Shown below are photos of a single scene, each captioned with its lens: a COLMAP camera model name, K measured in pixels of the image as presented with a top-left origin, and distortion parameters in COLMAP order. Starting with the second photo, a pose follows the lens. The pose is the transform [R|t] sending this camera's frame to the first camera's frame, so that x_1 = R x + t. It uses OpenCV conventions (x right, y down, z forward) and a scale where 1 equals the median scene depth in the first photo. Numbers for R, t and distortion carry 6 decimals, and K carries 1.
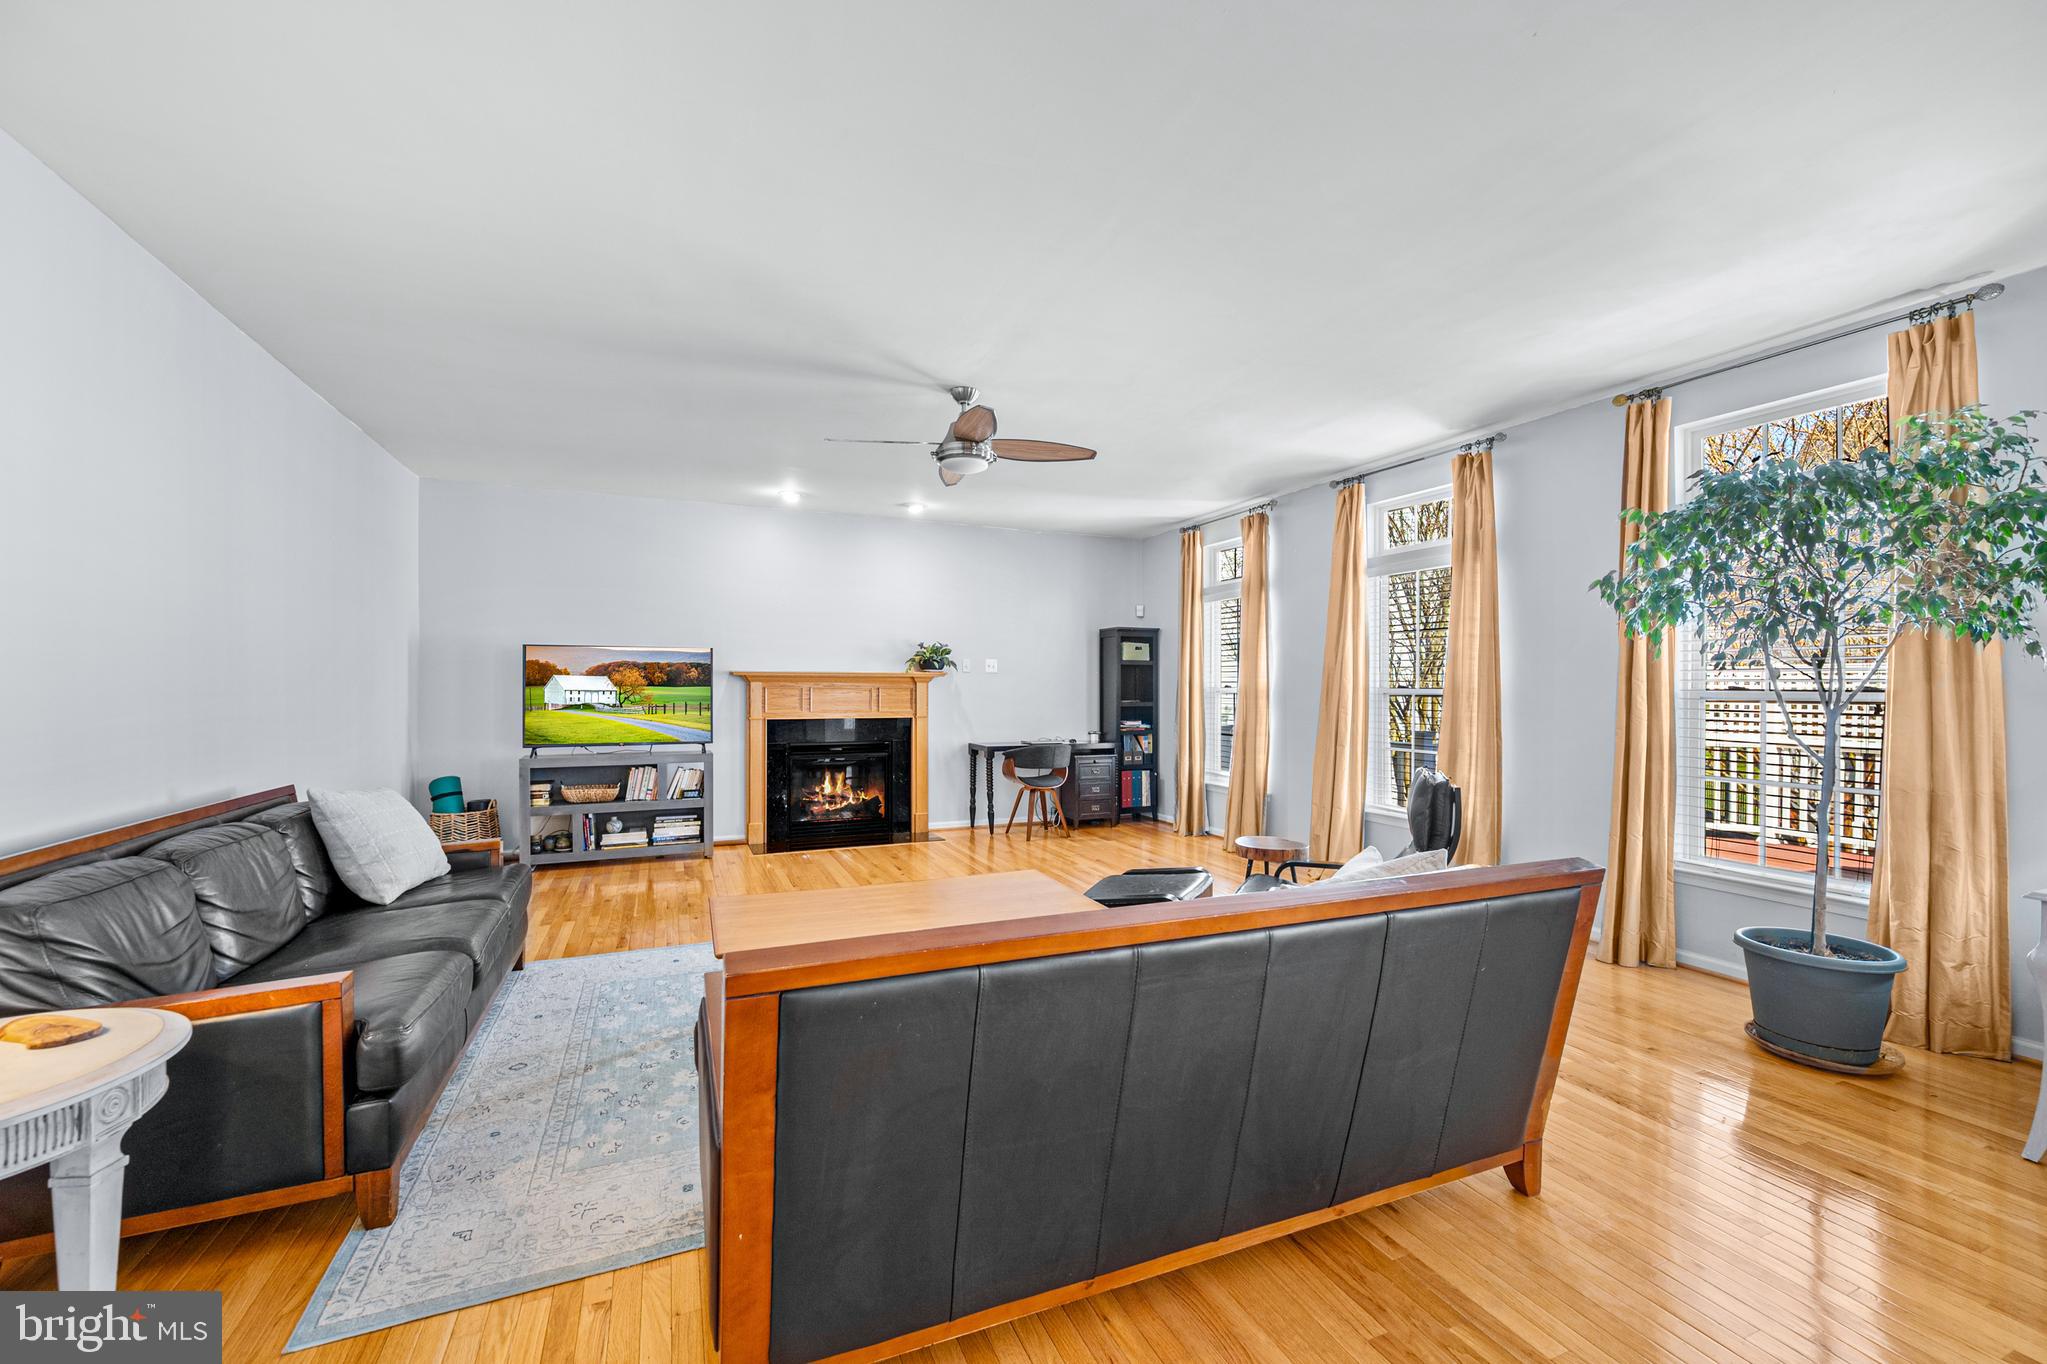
lens RADIAL K [[825.4, 0, 1021.8], [0, 825.4, 686.8], [0, 0, 1]] dist [-0.000184, 0.000083]
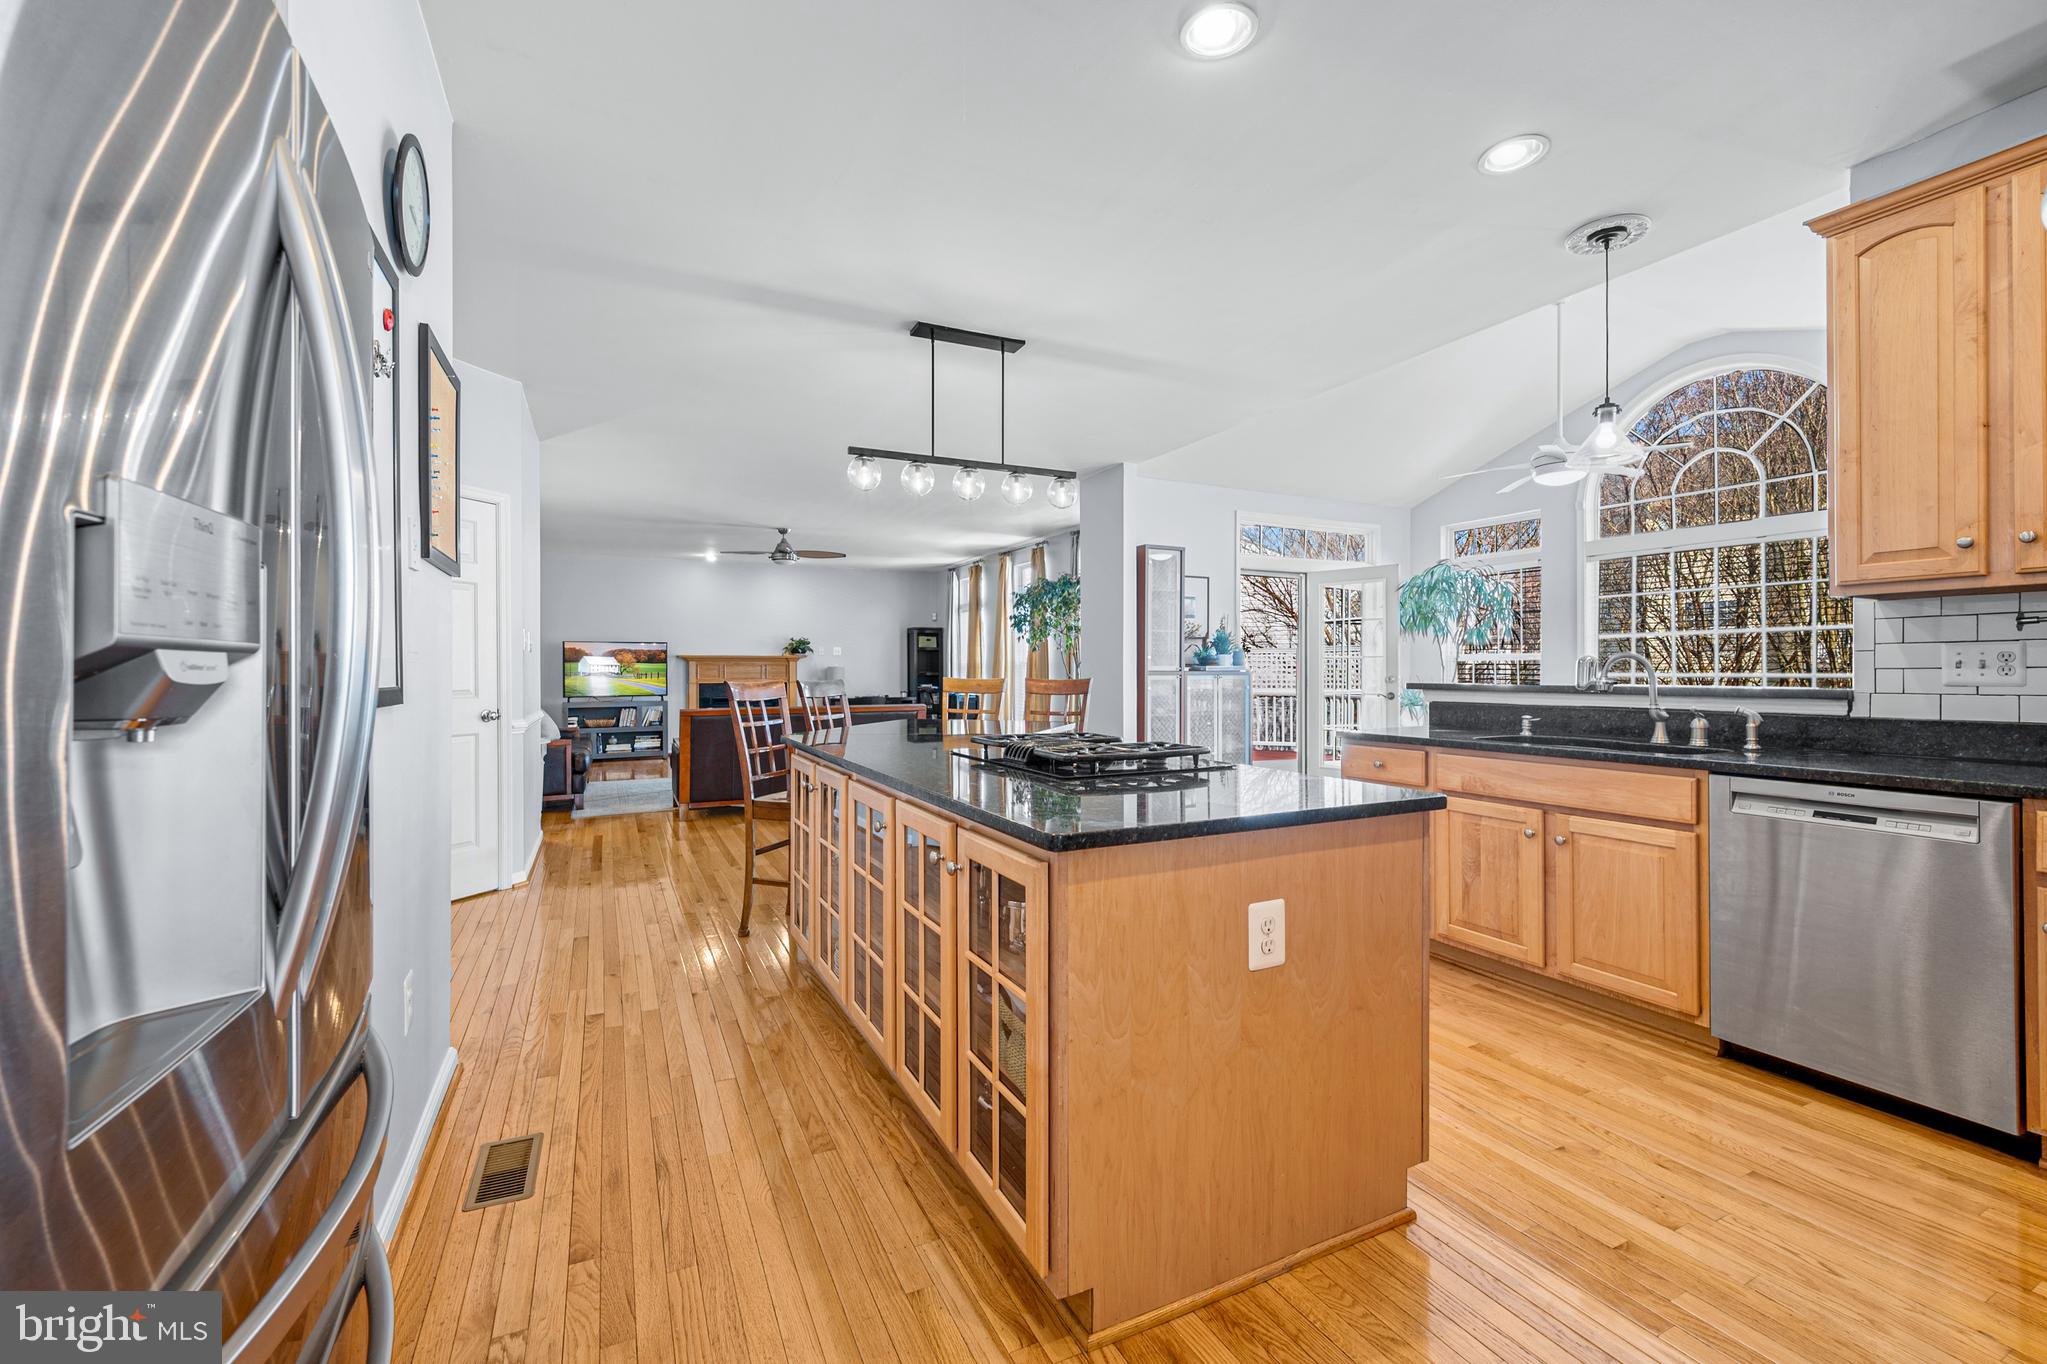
lens RADIAL K [[844.1, 0, 1015.8], [0, 844.1, 670.6], [0, 0, 1]] dist [-0.000155, 0.000012]
pose [[0.998886, -0.006816, 0.046701, 0.286549], [0.006891, 0.999975, -0.001454, 0.022344], [-0.046690, 0.001775, 0.998908, -0.839226]]
